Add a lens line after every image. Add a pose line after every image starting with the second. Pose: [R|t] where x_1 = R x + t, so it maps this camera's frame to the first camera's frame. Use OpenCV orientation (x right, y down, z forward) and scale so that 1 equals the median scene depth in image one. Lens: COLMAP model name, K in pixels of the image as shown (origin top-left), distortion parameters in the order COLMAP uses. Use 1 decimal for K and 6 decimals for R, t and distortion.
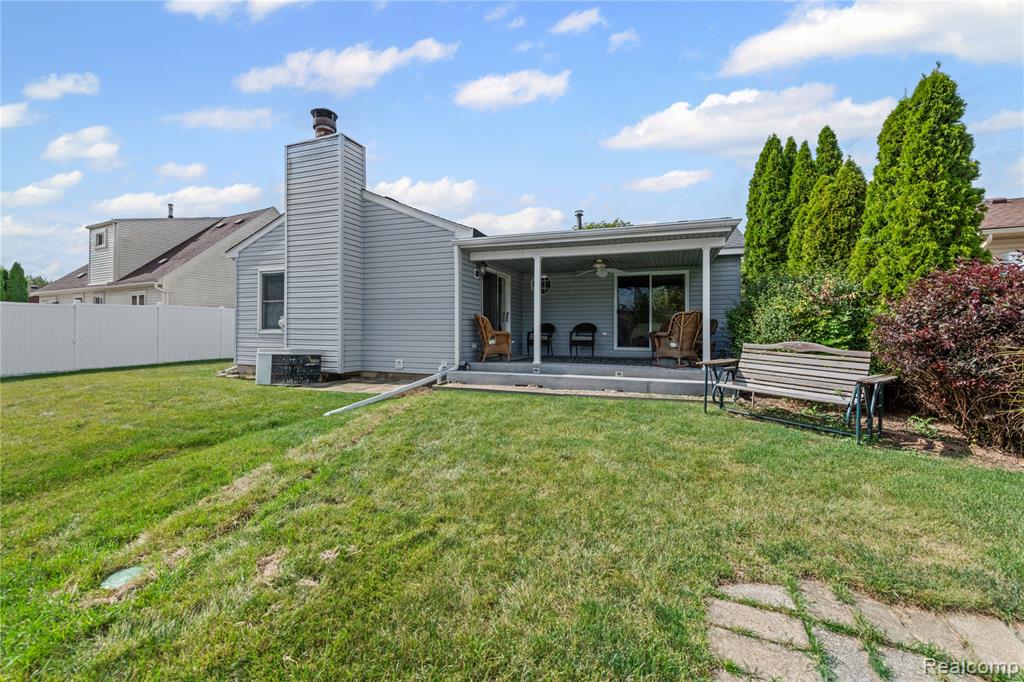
lens RADIAL K [[413.5, 0, 518.4], [0, 413.5, 334.3], [0, 0, 1]] dist [0.009007, -0.000337]
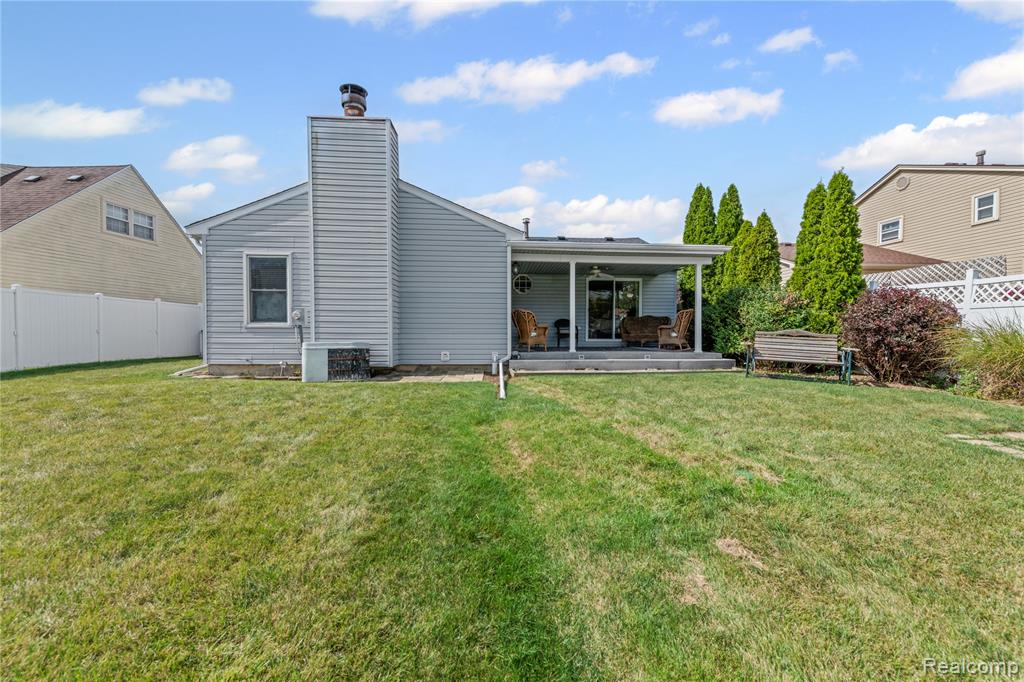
lens RADIAL K [[407.8, 0, 518.1], [0, 407.8, 346.2], [0, 0, 1]] dist [0.009566, -0.000903]
pose [[0.911356, -0.017417, 0.411251, -0.553340], [0.004204, 0.999446, 0.033012, 0.014067], [-0.411598, -0.028357, 0.910924, -0.004392]]
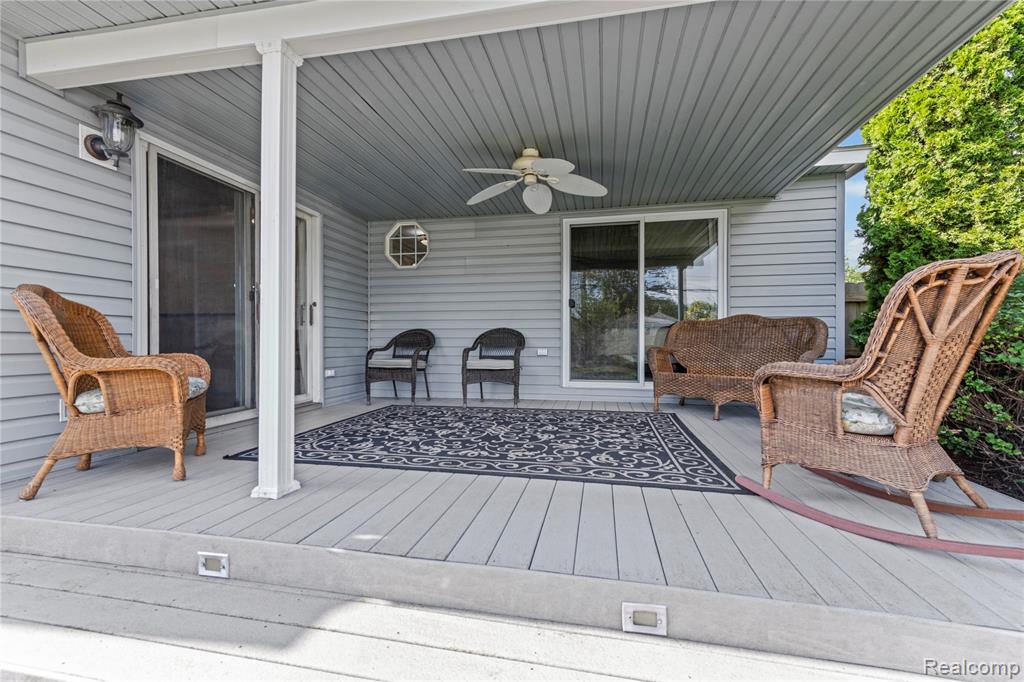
lens RADIAL K [[407.8, 0, 518.1], [0, 407.8, 346.2], [0, 0, 1]] dist [0.009566, -0.000903]
pose [[0.986247, -0.006412, 0.165154, 0.137105], [0.005208, 0.999957, 0.007722, -0.013717], [-0.165197, -0.006756, 0.986238, 0.712402]]
